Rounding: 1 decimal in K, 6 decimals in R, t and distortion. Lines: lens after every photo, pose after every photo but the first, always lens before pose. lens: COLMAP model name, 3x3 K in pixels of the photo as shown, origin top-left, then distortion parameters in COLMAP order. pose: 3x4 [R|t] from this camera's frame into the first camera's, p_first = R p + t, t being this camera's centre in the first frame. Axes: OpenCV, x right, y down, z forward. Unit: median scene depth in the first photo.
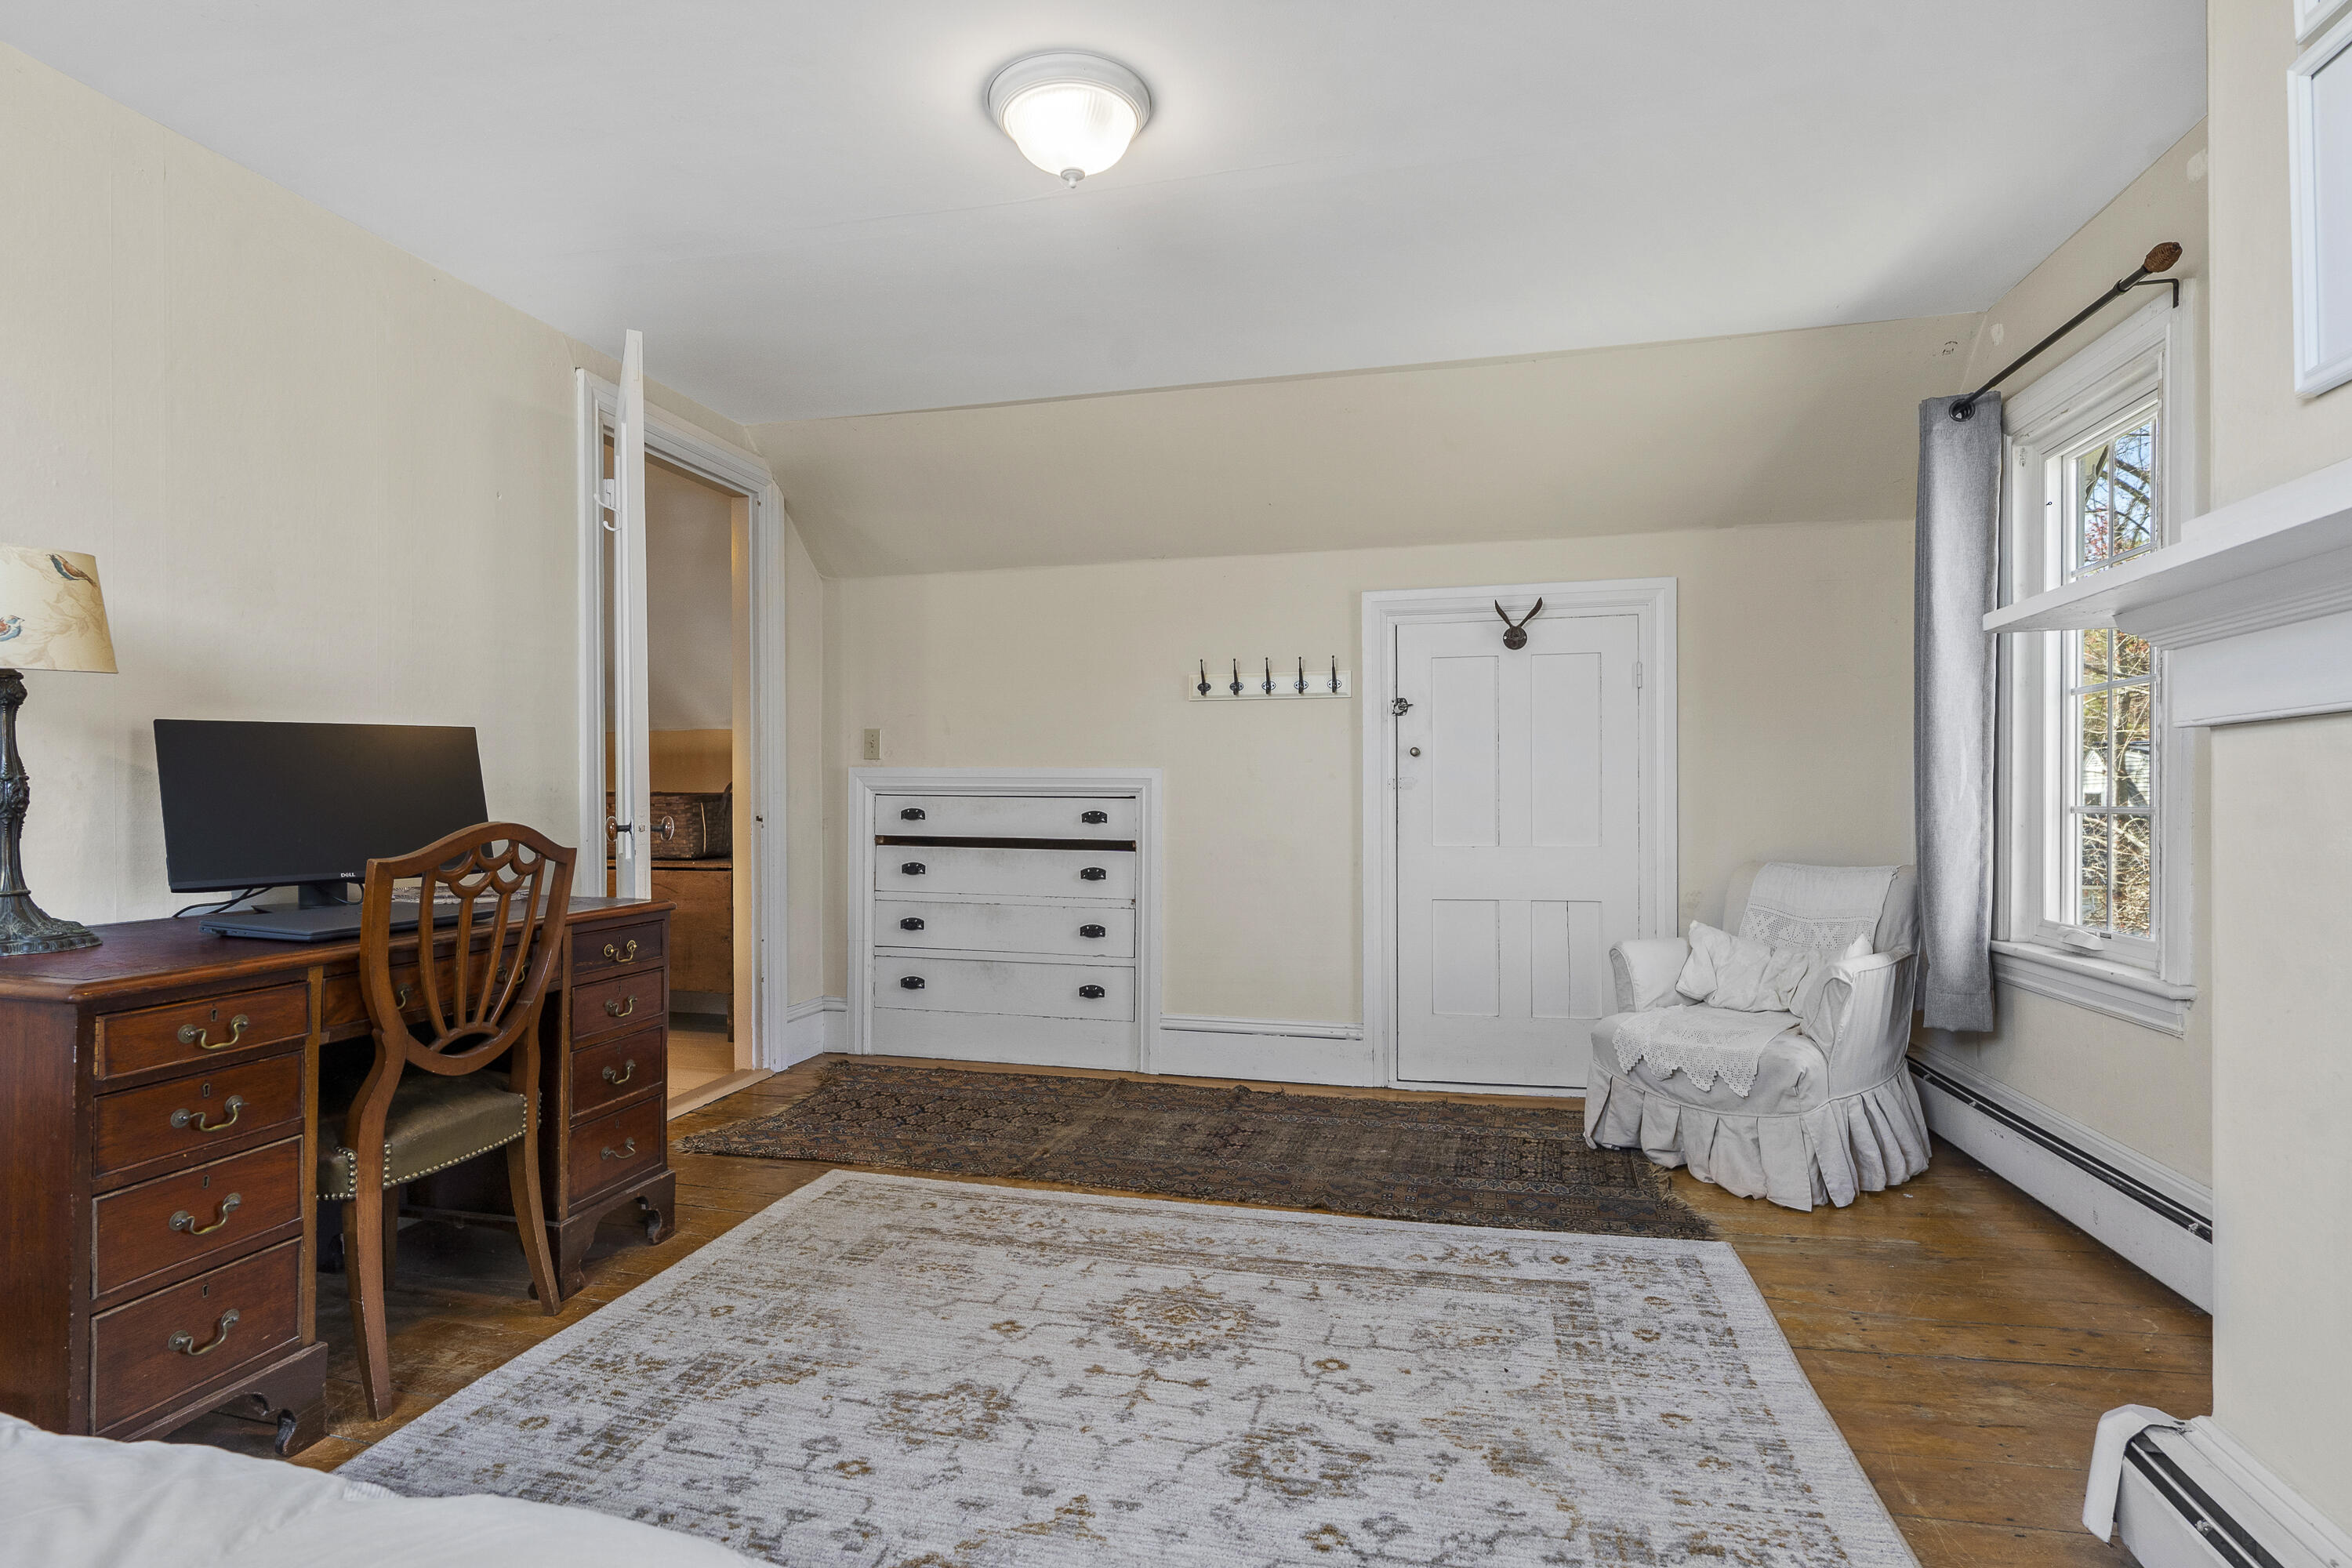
lens RADIAL K [[1195.5, 0, 1173.2], [0, 1195.5, 792.7], [0, 0, 1]] dist [-0.003276, -0.000465]
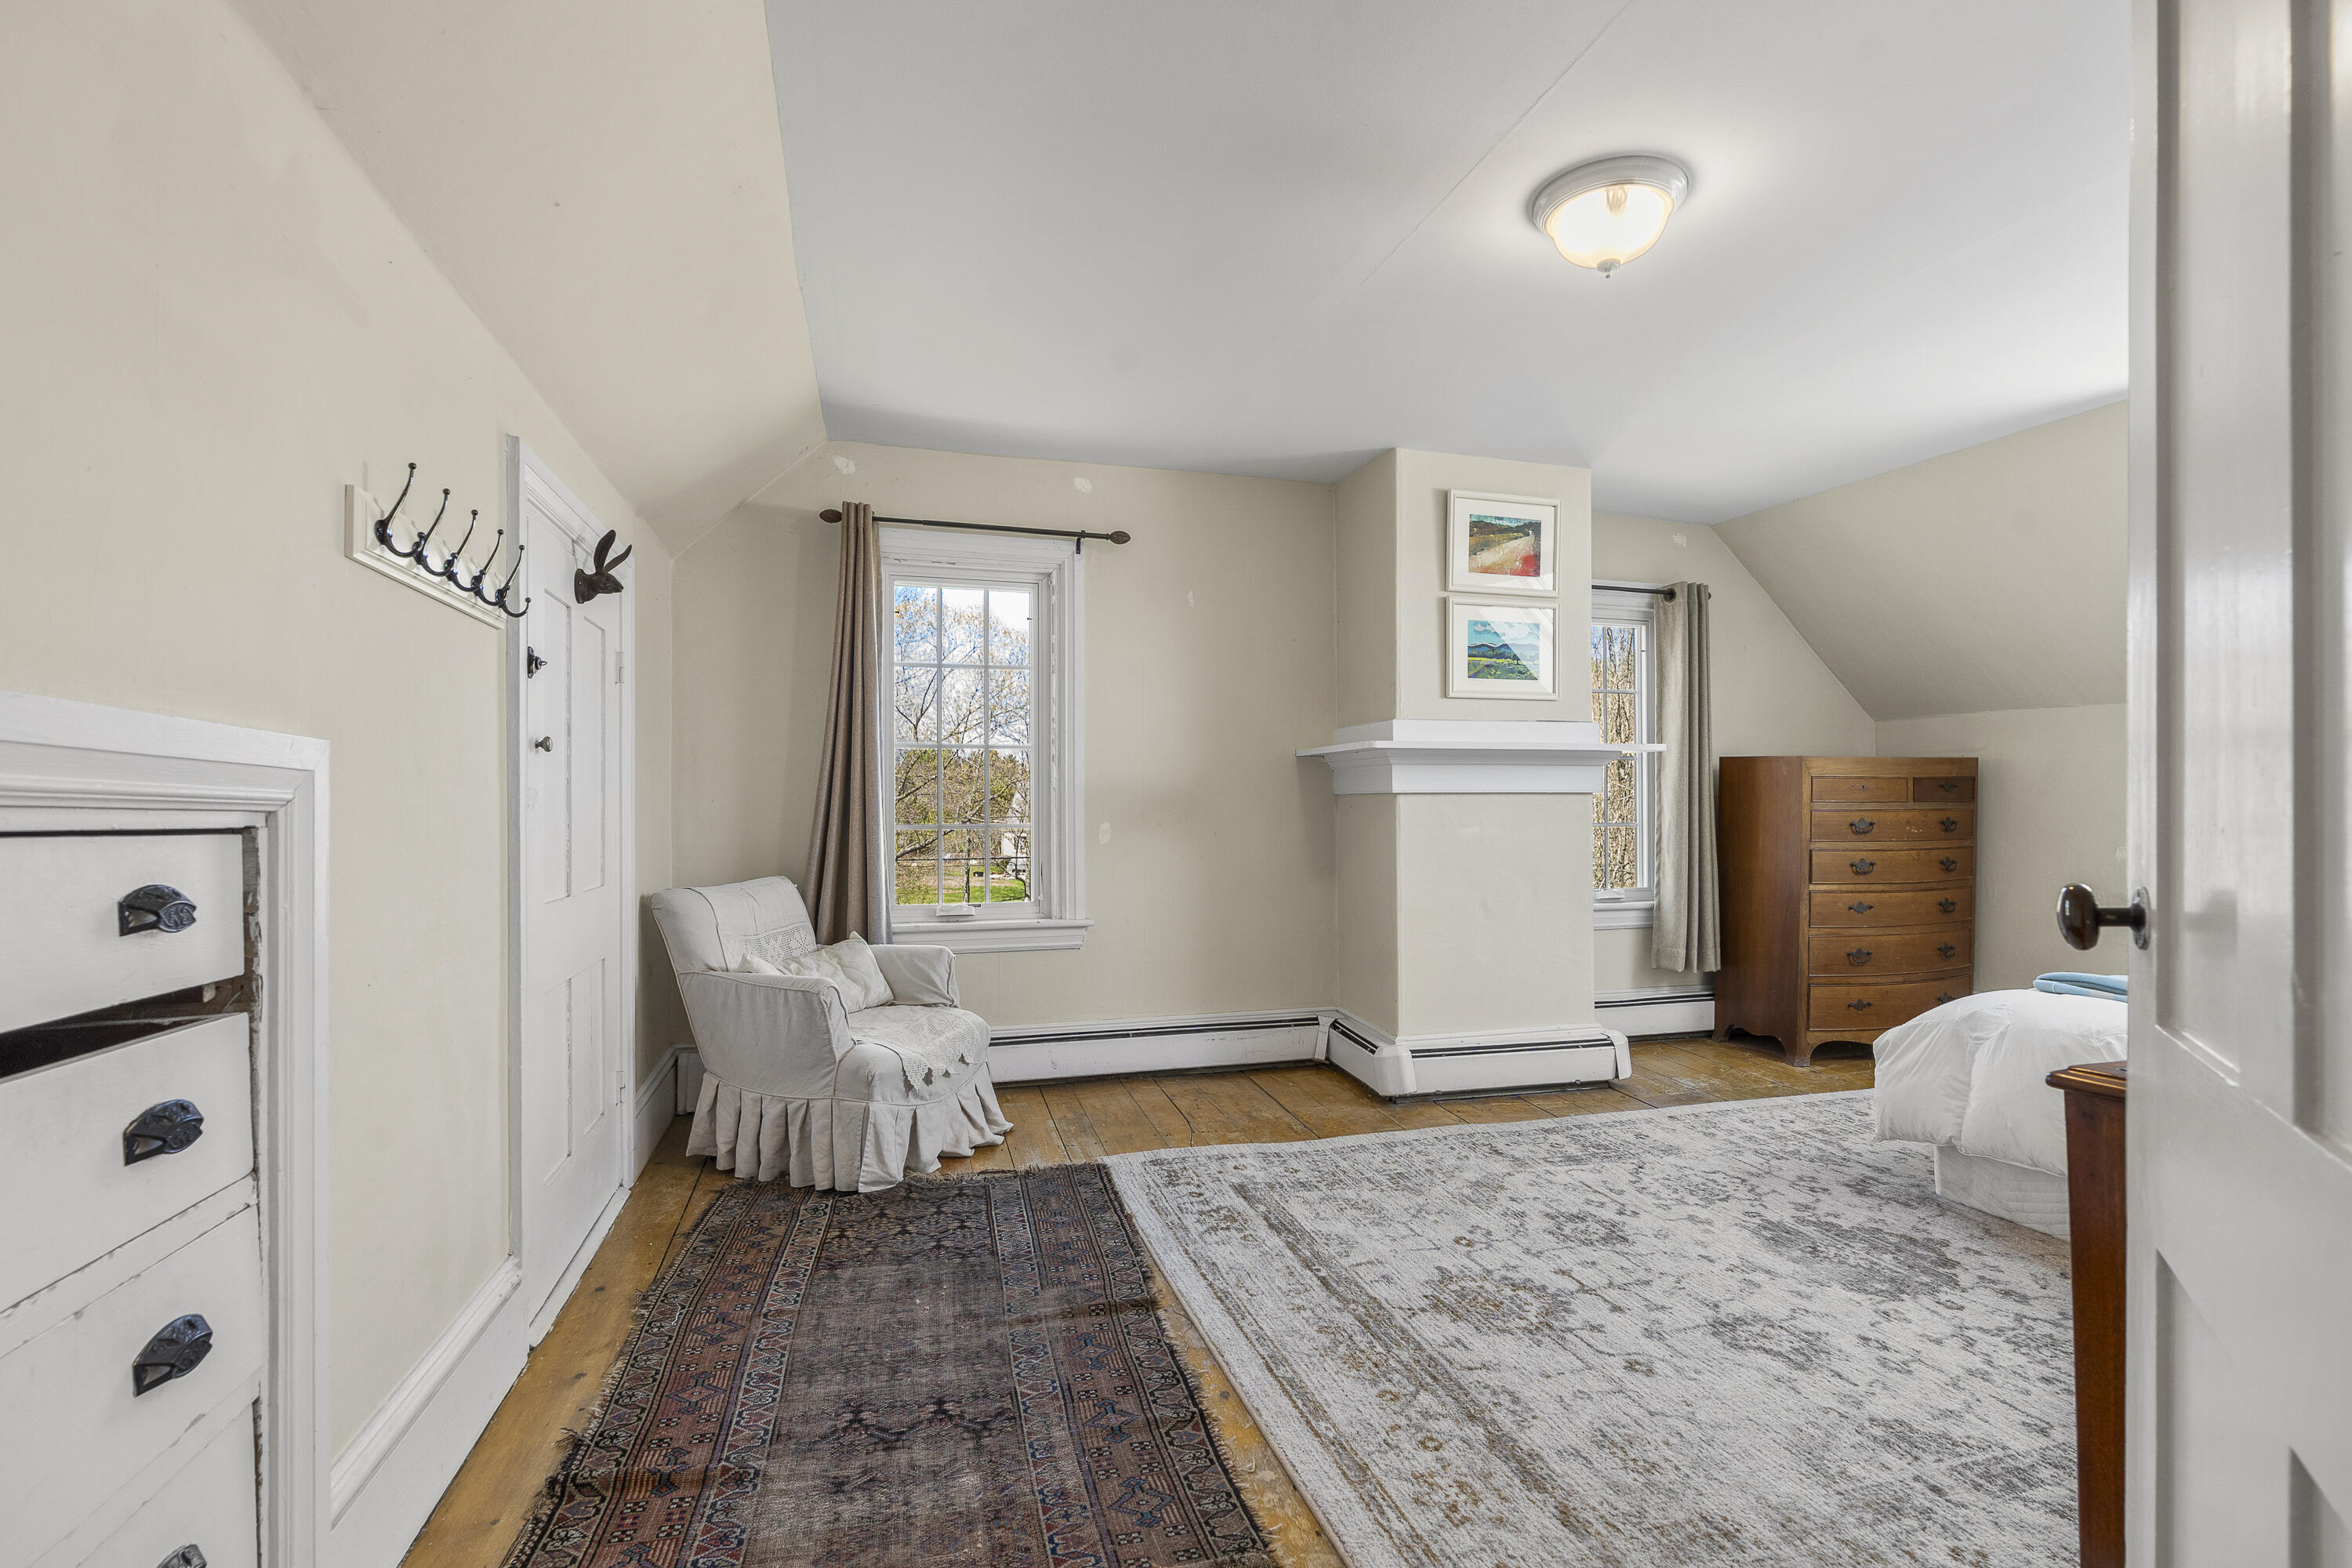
lens RADIAL K [[1078.3, 0, 1176.0], [0, 1078.3, 784.0], [0, 0, 1]] dist [-0.003758, -0.000205]
pose [[-0.495149, 0.028439, 0.868343, -0.731983], [-0.000203, 0.999460, -0.032849, 0.002098], [-0.868808, -0.016441, -0.494876, 1.783470]]
